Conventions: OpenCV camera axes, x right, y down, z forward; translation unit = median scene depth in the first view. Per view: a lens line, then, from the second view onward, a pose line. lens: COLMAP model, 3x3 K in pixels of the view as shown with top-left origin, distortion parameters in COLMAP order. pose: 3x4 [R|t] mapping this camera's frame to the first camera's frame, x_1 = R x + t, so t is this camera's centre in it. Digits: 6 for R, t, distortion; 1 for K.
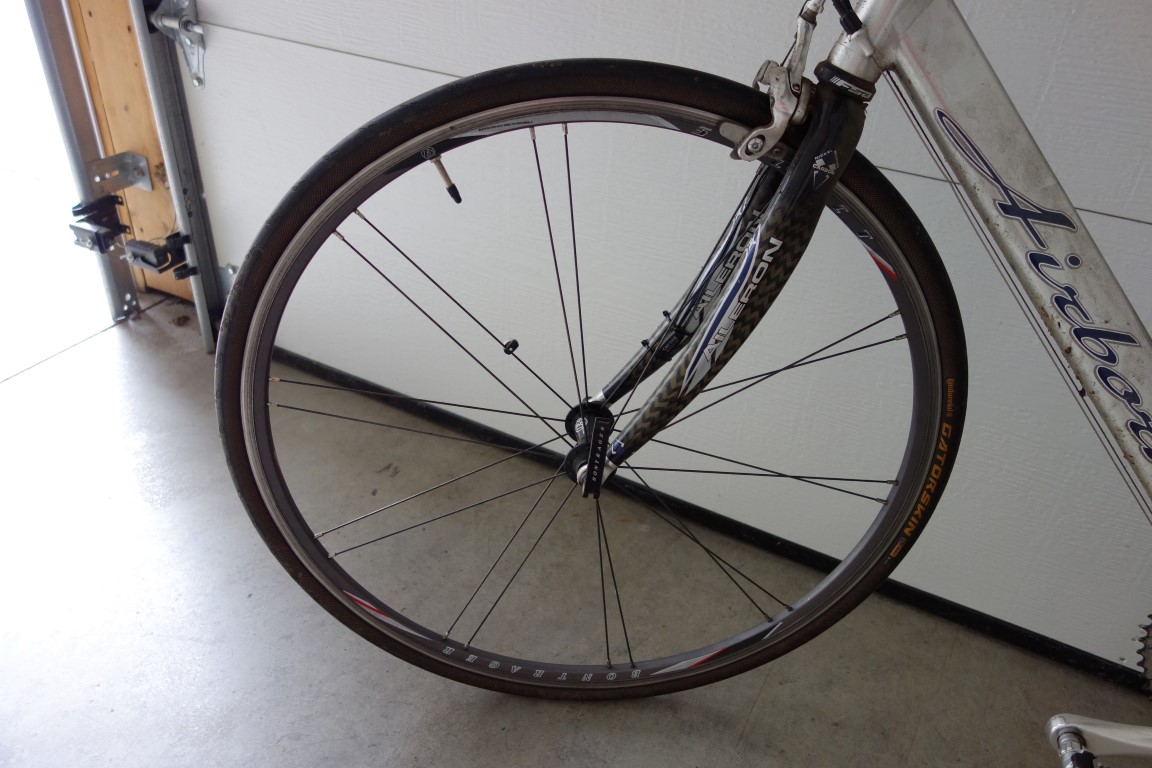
lens RADIAL K [[902.5, 0, 576.0], [0, 902.5, 384.0], [0, 0, 1]] dist [0.004217, 0.002985]
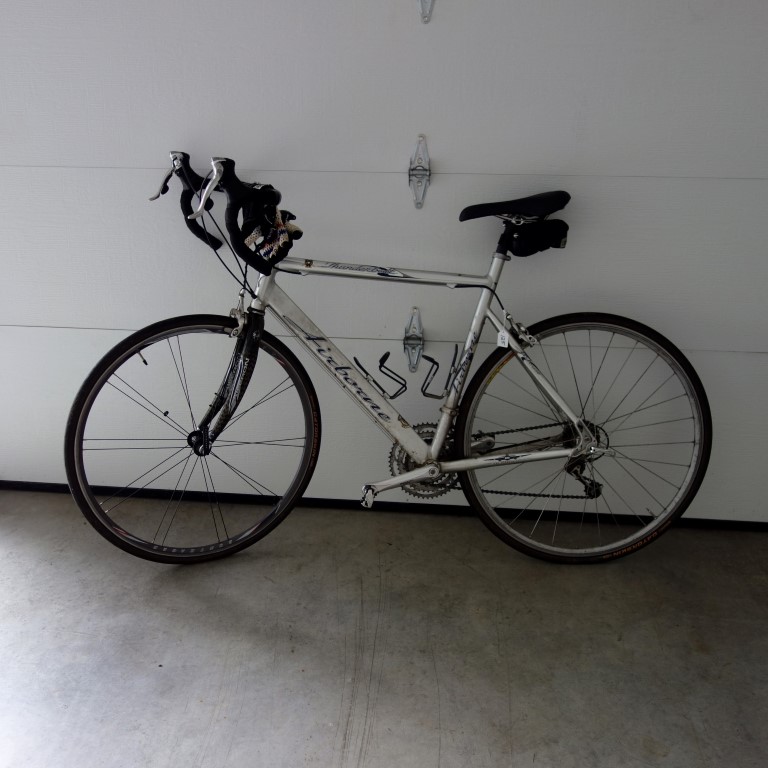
lens RADIAL K [[900.2, 0, 328.4], [0, 900.2, 383.3], [0, 0, 1]] dist [-0.002152, 0.018475]
pose [[0.927435, -0.171329, 0.332431, -0.605347], [0.243702, 0.951115, -0.189707, 0.613932], [-0.283678, 0.256955, 0.923851, -2.076184]]
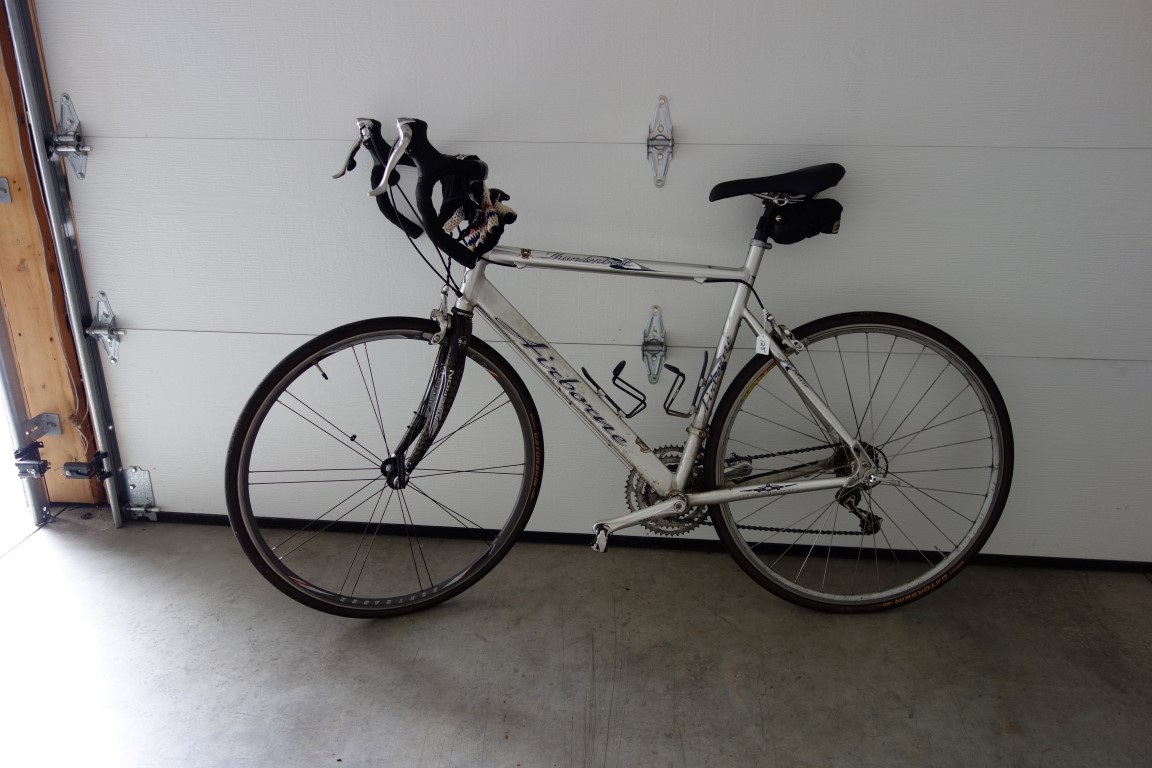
lens RADIAL K [[902.5, 0, 576.0], [0, 902.5, 384.0], [0, 0, 1]] dist [0.004217, 0.002985]
pose [[0.922526, -0.178935, 0.341947, -0.361769], [0.251827, 0.950502, -0.182012, 0.458030], [-0.292453, 0.254023, 0.921924, -1.571623]]
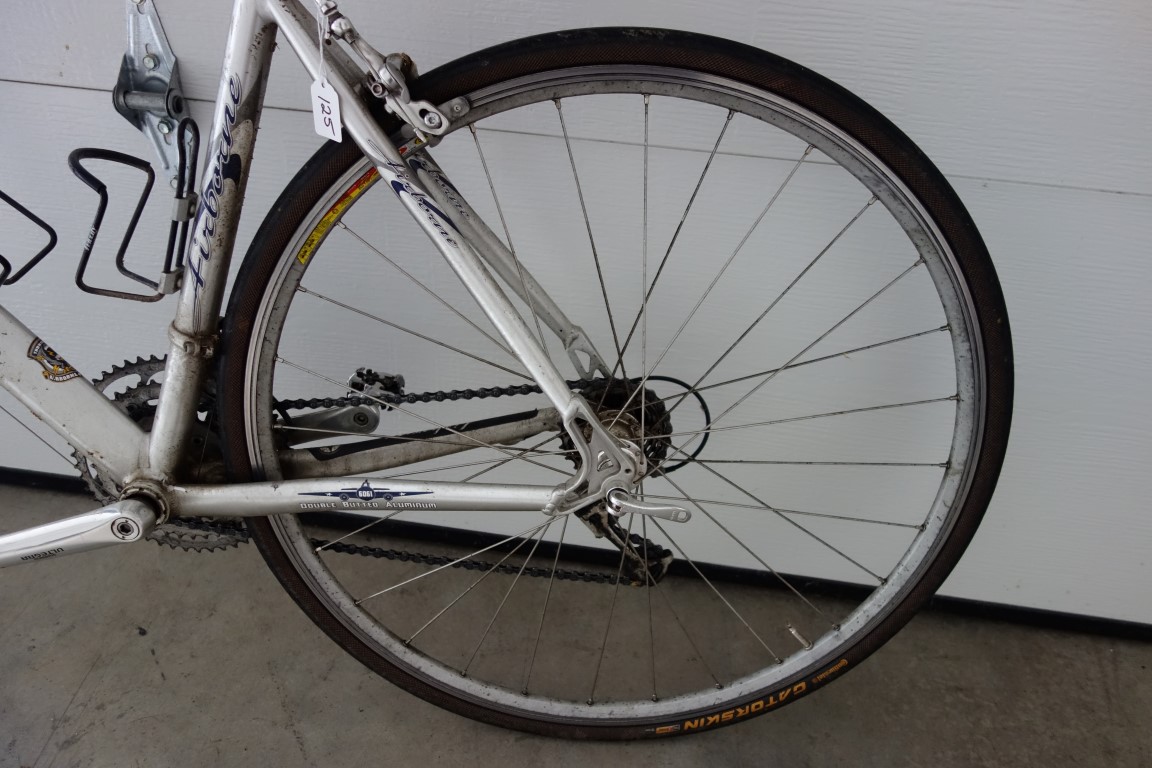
lens RADIAL K [[902.5, 0, 576.0], [0, 902.5, 384.0], [0, 0, 1]] dist [0.004217, 0.002985]
pose [[0.938470, -0.200334, 0.281319, 1.018227], [0.188134, 0.979644, 0.070018, 0.250979], [-0.289619, -0.012785, 0.957057, -0.233817]]
